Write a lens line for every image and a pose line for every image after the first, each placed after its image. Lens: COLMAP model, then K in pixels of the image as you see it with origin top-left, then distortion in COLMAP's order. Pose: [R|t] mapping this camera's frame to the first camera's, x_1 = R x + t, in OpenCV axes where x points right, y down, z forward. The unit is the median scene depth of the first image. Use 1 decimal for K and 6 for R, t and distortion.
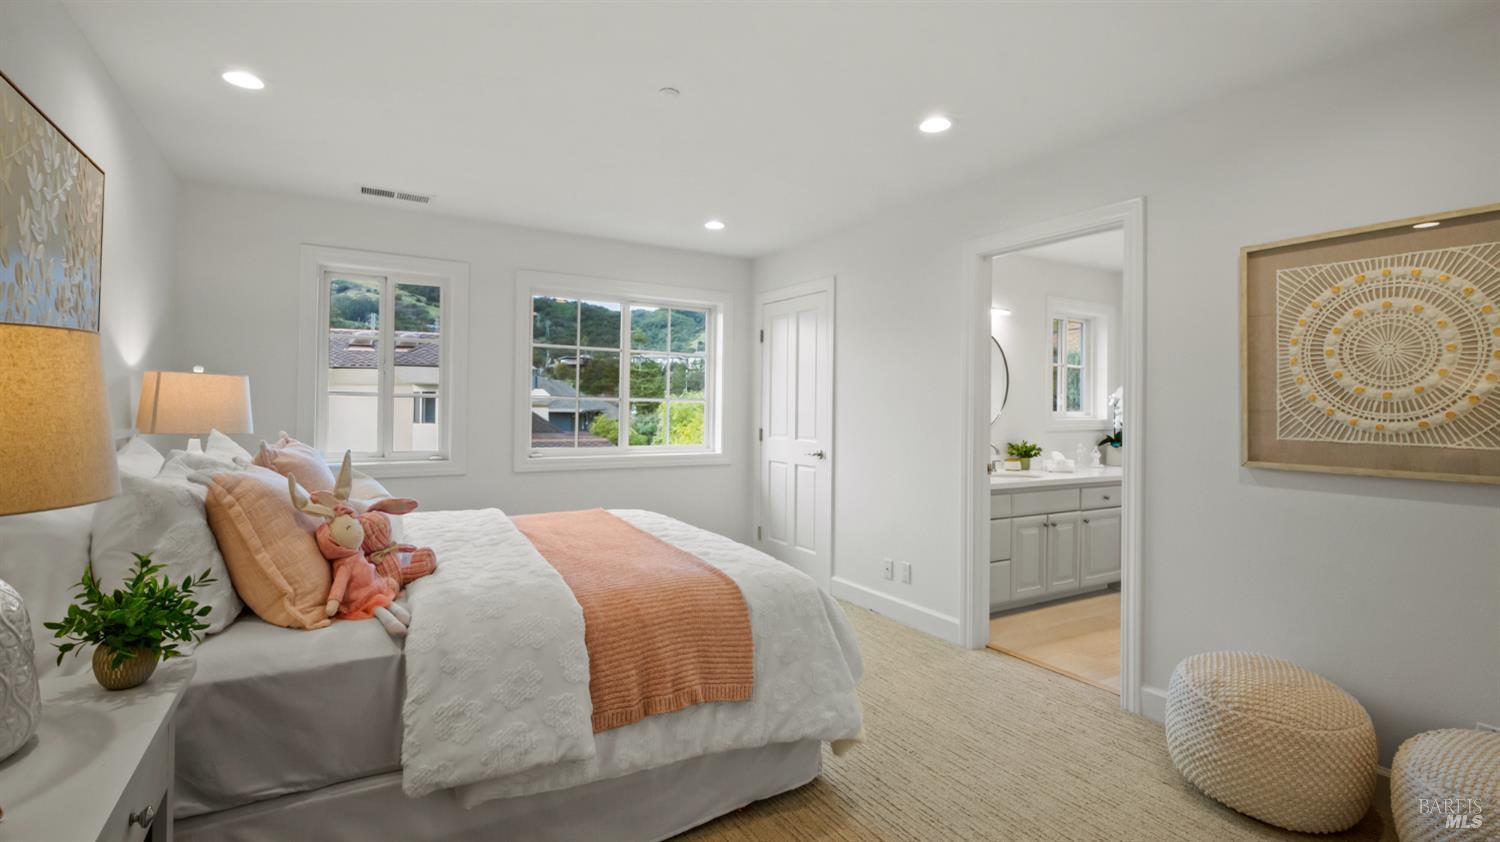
lens RADIAL K [[688.1, 0, 746.2], [0, 688.1, 409.1], [0, 0, 1]] dist [-0.001159, -0.000912]
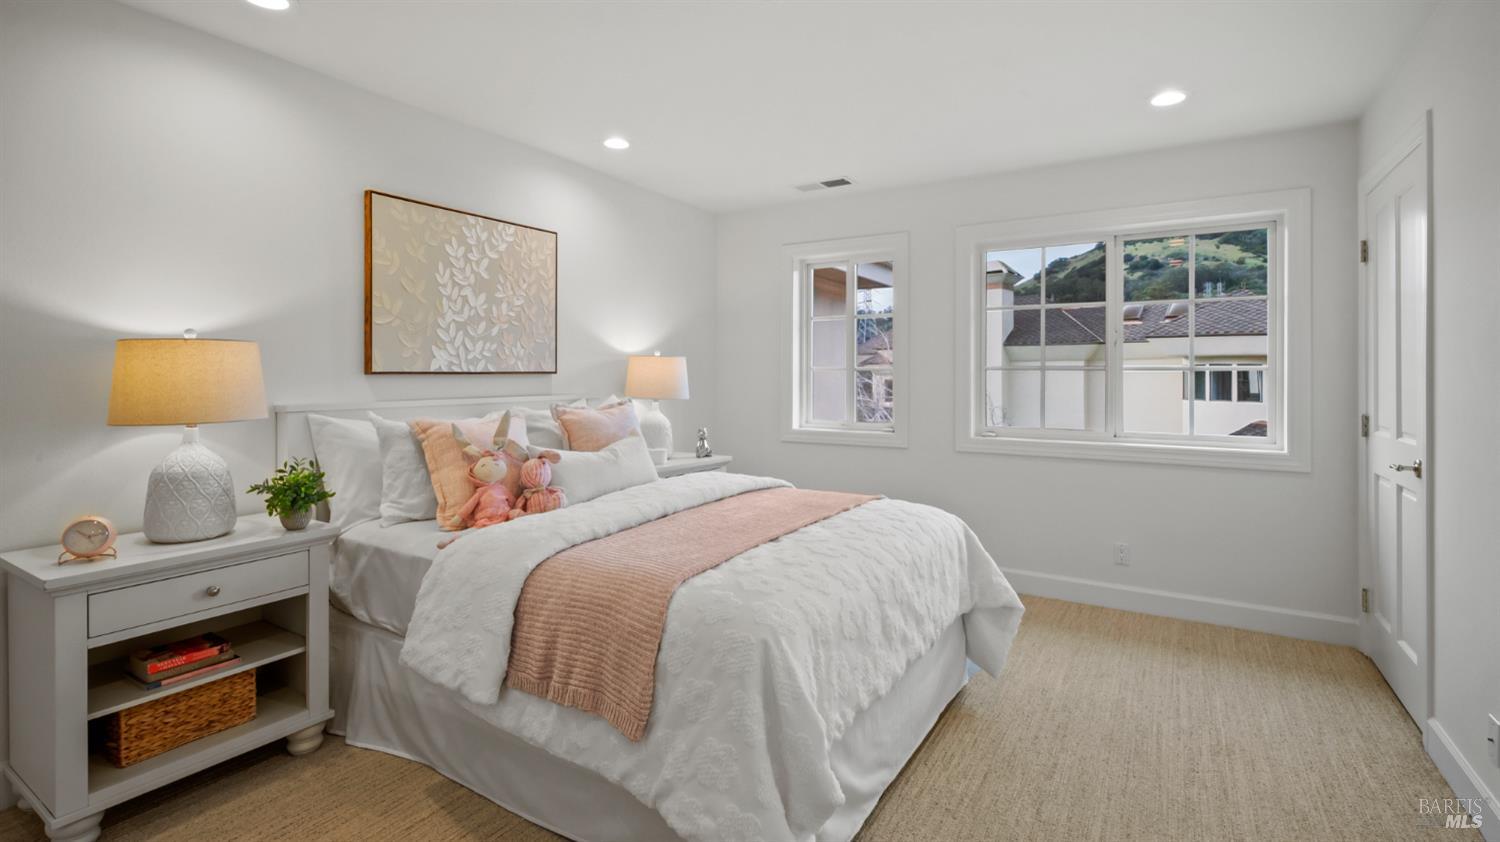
lens RADIAL K [[688.1, 0, 730.2], [0, 688.1, 383.1], [0, 0, 1]] dist [-0.001159, -0.000912]
pose [[0.448167, -0.001434, -0.893949, 0.347982], [-0.000729, 0.999998, -0.001969, 0.004270], [0.893949, 0.001535, 0.448165, 0.333914]]
